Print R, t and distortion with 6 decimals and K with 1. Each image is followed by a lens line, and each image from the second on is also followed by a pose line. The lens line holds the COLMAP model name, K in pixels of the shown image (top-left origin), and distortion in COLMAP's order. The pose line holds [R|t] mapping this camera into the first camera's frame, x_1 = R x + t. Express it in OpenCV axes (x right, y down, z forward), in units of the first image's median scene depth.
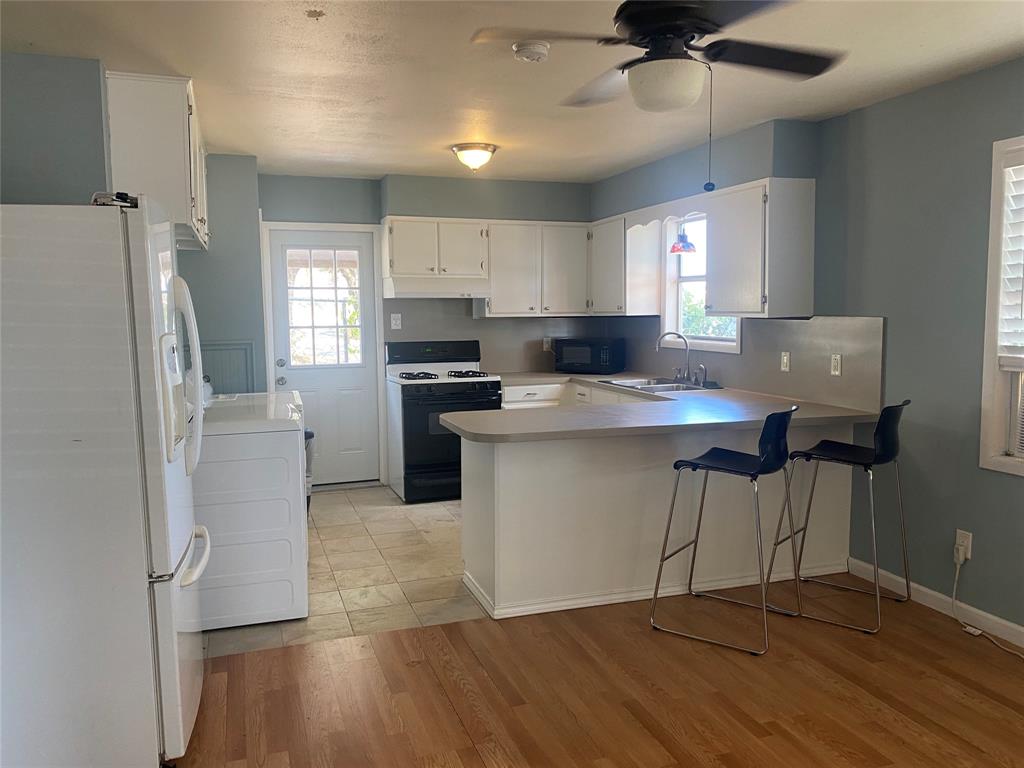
lens RADIAL K [[772.1, 0, 514.0], [0, 772.1, 382.9], [0, 0, 1]] dist [0.167086, -0.424312]
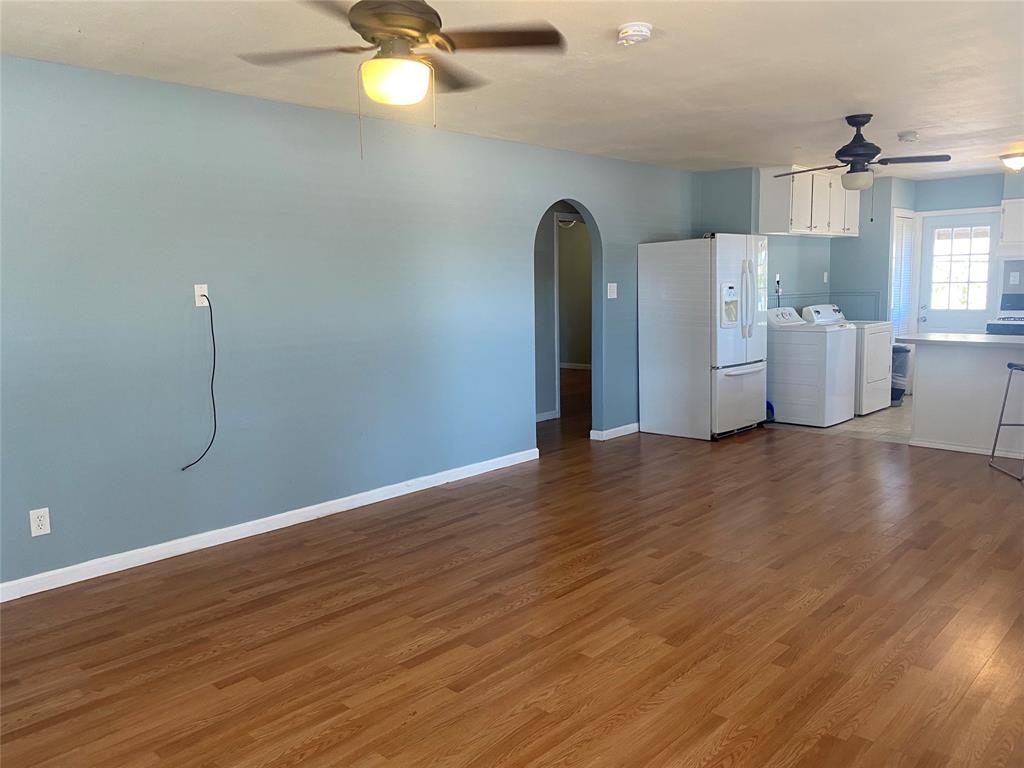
lens RADIAL K [[779.2, 0, 522.8], [0, 779.2, 373.0], [0, 0, 1]] dist [0.052618, -0.071838]
pose [[0.472445, 0.102645, -0.875363, 0.678922], [-0.071182, 0.994394, 0.078185, 0.037754], [0.878481, 0.025372, 0.477103, -0.384103]]
